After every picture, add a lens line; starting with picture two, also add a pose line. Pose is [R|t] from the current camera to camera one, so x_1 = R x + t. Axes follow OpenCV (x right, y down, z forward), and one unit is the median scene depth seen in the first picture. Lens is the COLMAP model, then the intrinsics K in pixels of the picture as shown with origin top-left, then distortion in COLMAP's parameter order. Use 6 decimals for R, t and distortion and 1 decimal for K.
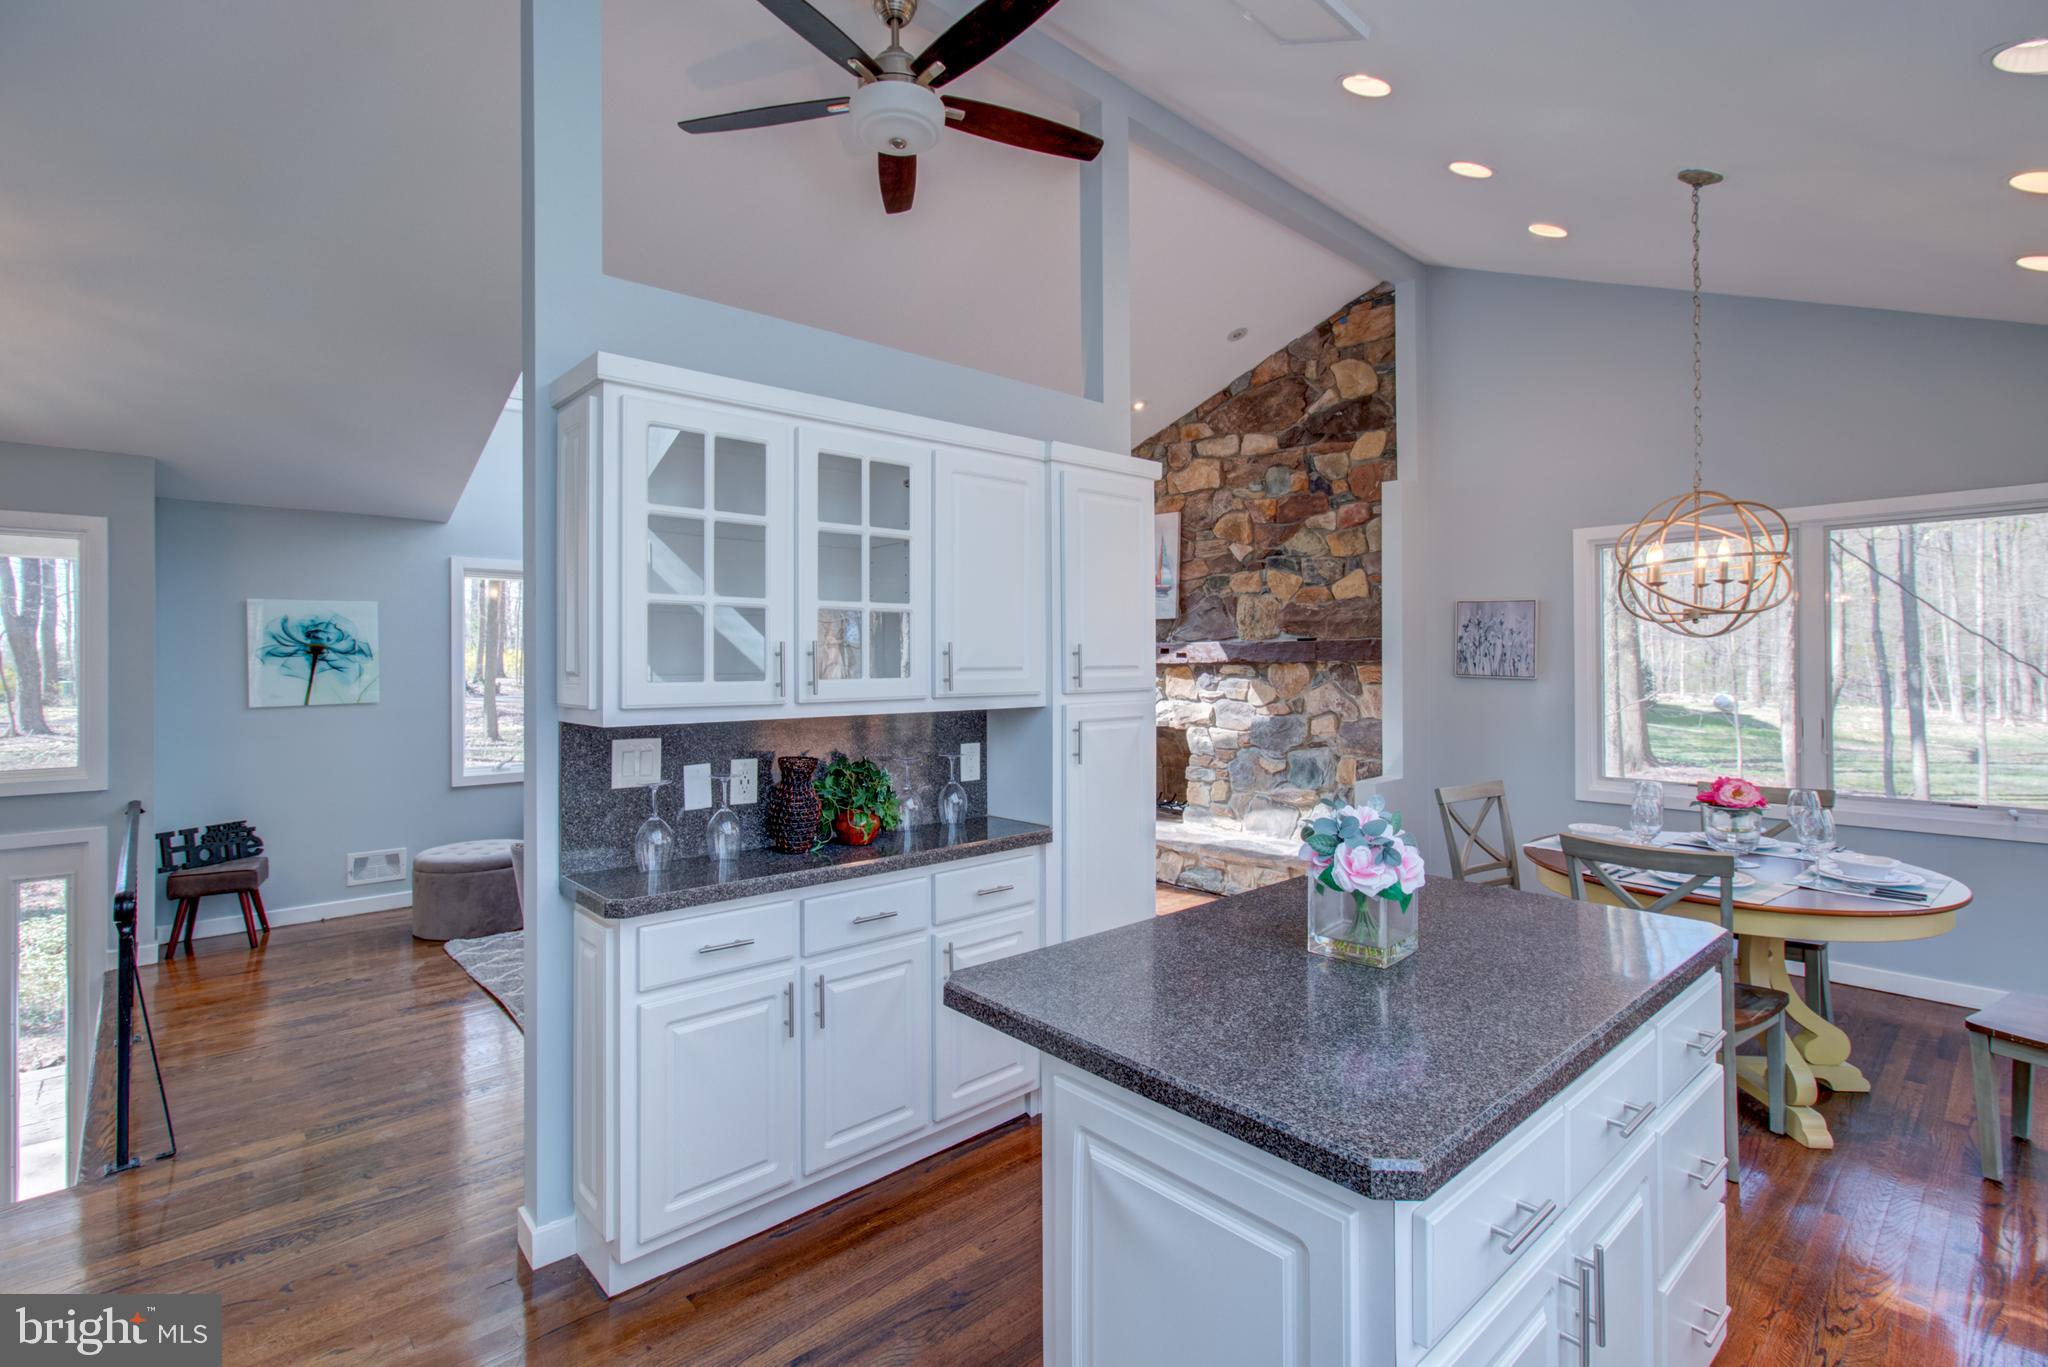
lens RADIAL K [[959.1, 0, 1019.5], [0, 959.1, 659.1], [0, 0, 1]] dist [0.000552, -0.000097]
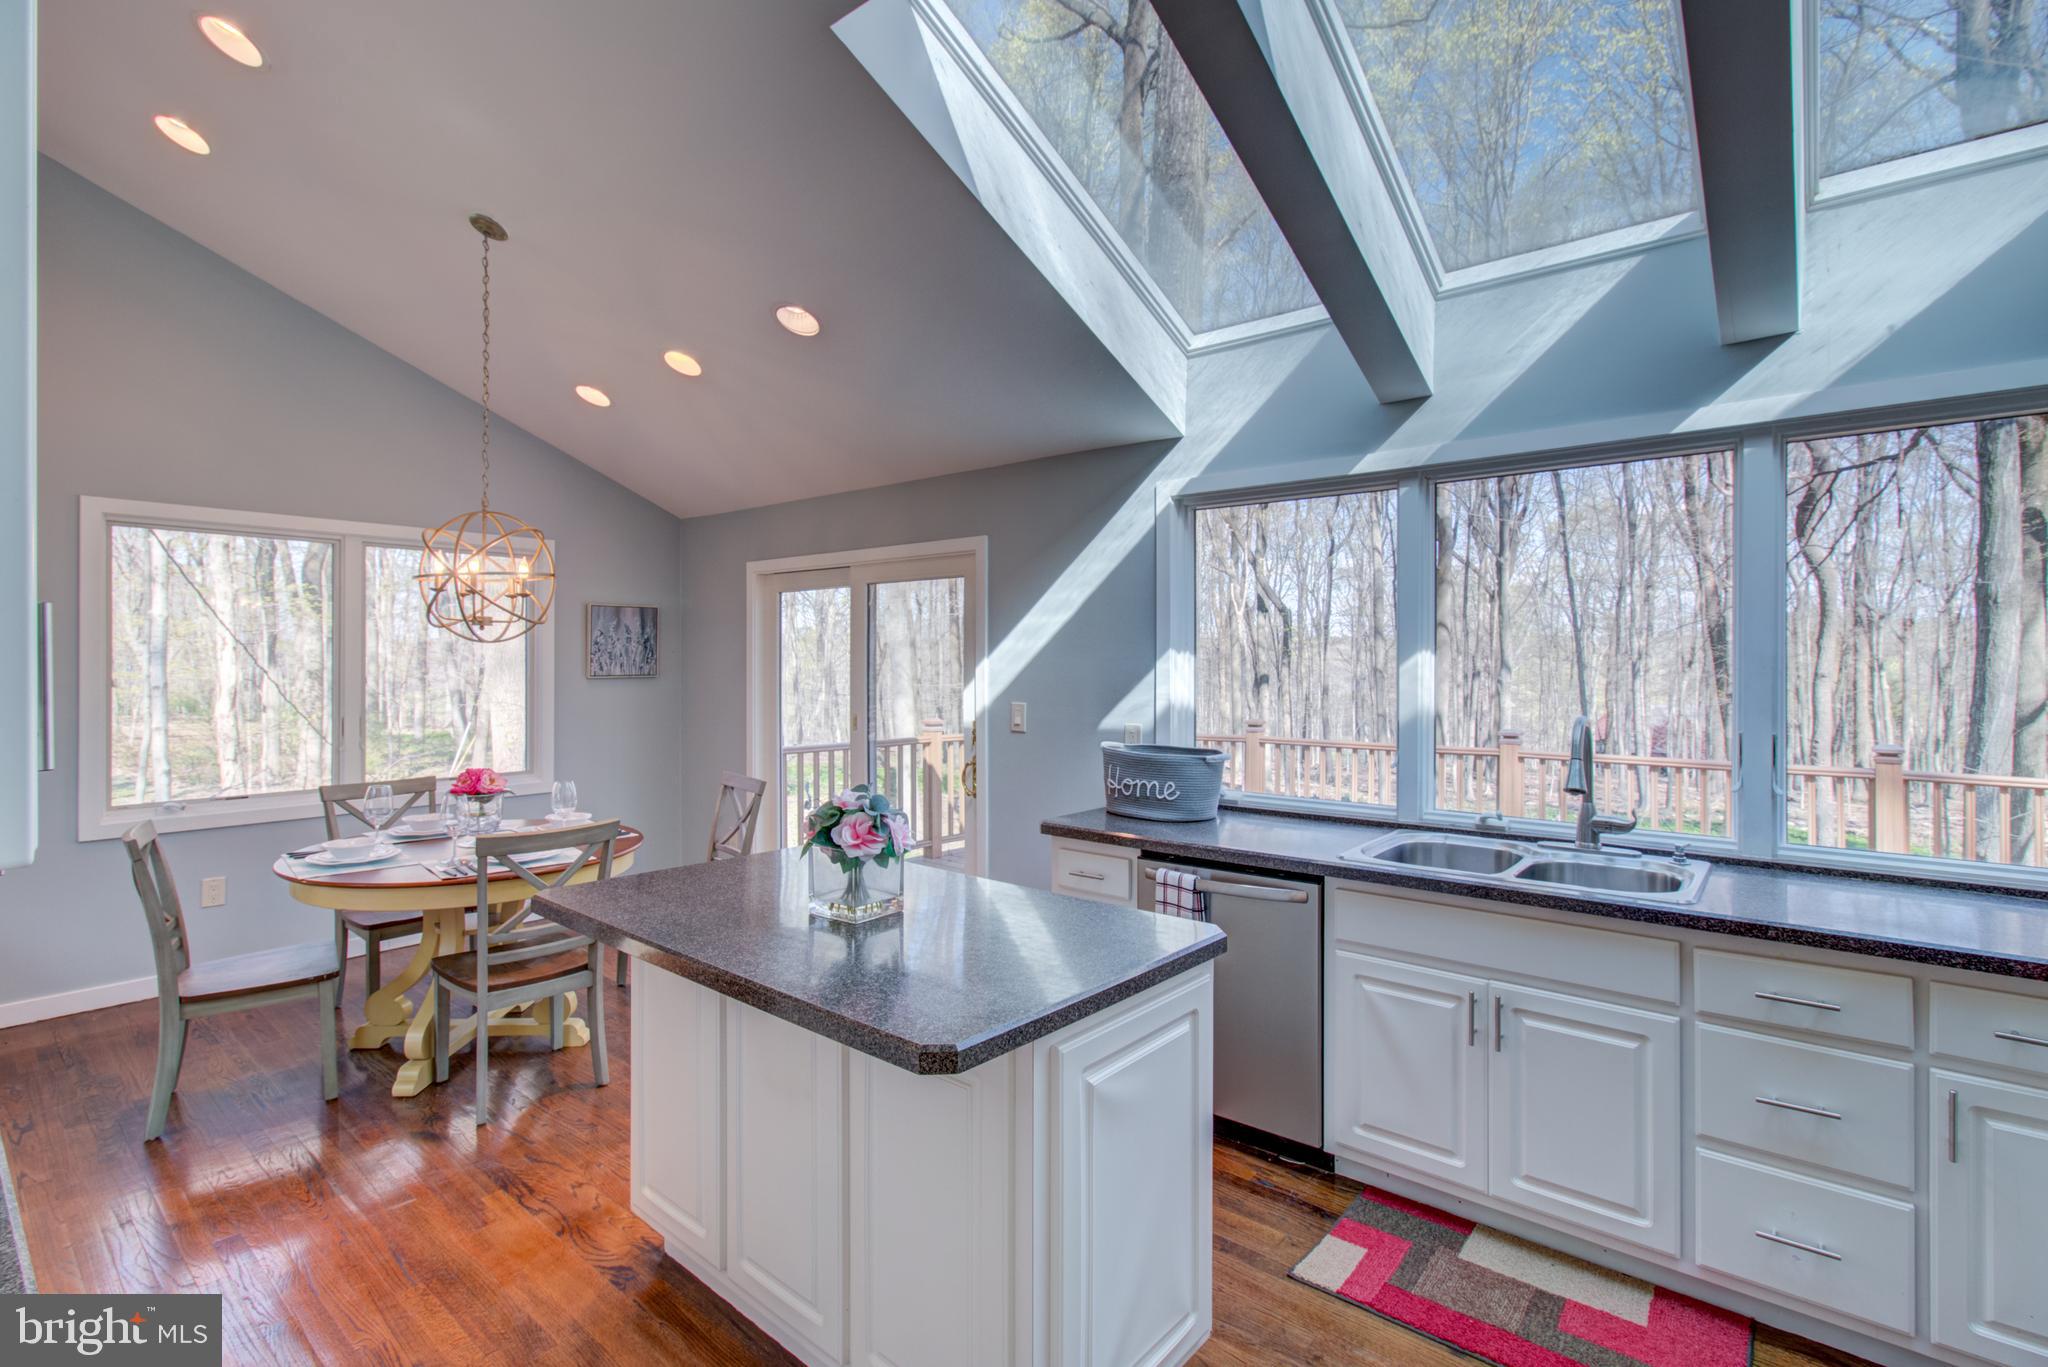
lens RADIAL K [[959.1, 0, 1019.5], [0, 959.1, 659.1], [0, 0, 1]] dist [0.000552, -0.000097]
pose [[-0.131143, 0.001384, 0.991362, -0.977427], [-0.006975, 0.999973, -0.002319, -0.012307], [-0.991339, -0.007219, -0.131130, 1.099817]]
